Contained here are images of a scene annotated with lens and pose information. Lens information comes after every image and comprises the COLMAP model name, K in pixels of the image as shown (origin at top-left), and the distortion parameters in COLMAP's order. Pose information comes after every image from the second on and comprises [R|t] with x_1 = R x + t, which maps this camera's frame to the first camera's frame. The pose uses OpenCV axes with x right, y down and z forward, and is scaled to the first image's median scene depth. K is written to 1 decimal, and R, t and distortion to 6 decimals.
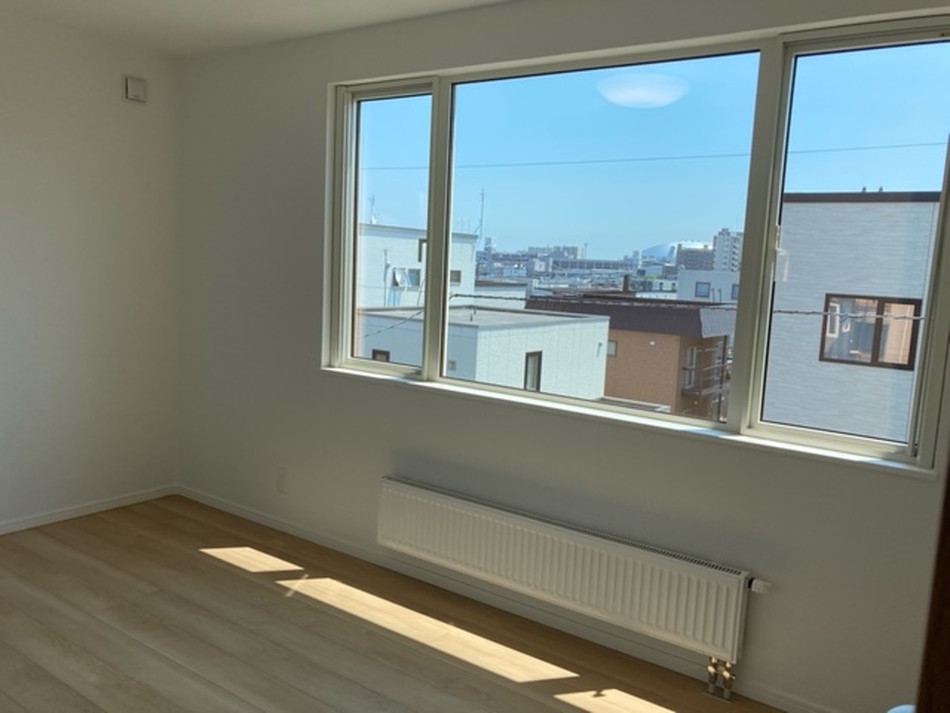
lens RADIAL K [[764.2, 0, 477.8], [0, 764.2, 357.7], [0, 0, 1]] dist [0.005760, 0.002330]
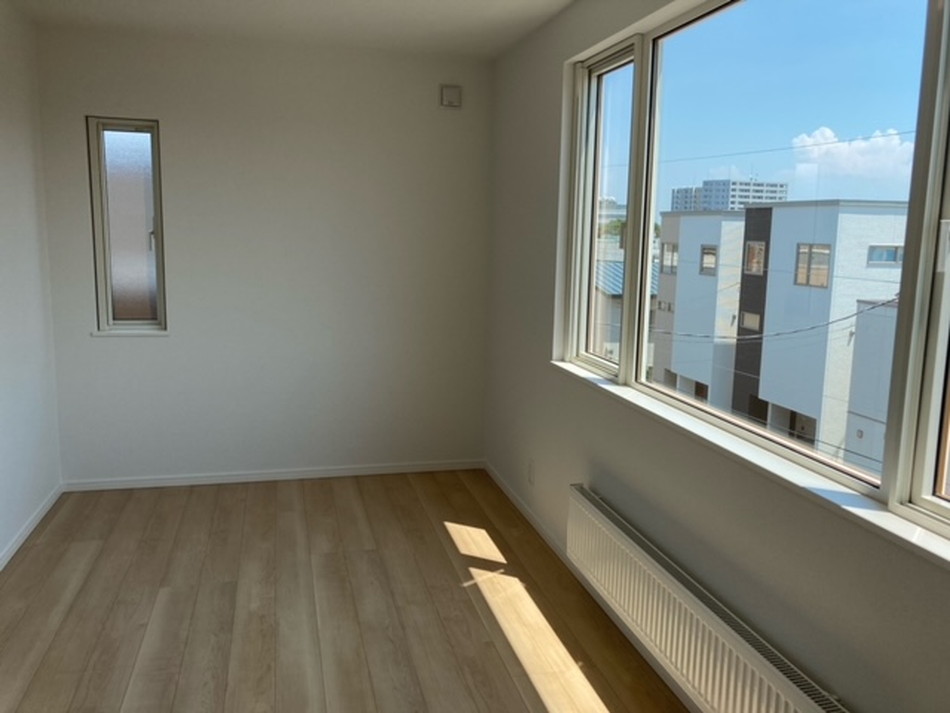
lens RADIAL K [[770.0, 0, 475.1], [0, 770.0, 343.8], [0, 0, 1]] dist [0.004162, -0.001205]
pose [[0.772774, 0.062323, -0.631614, 0.355320], [-0.065010, 0.997705, 0.018906, -0.021885], [0.631343, 0.026451, 0.775052, 0.204442]]
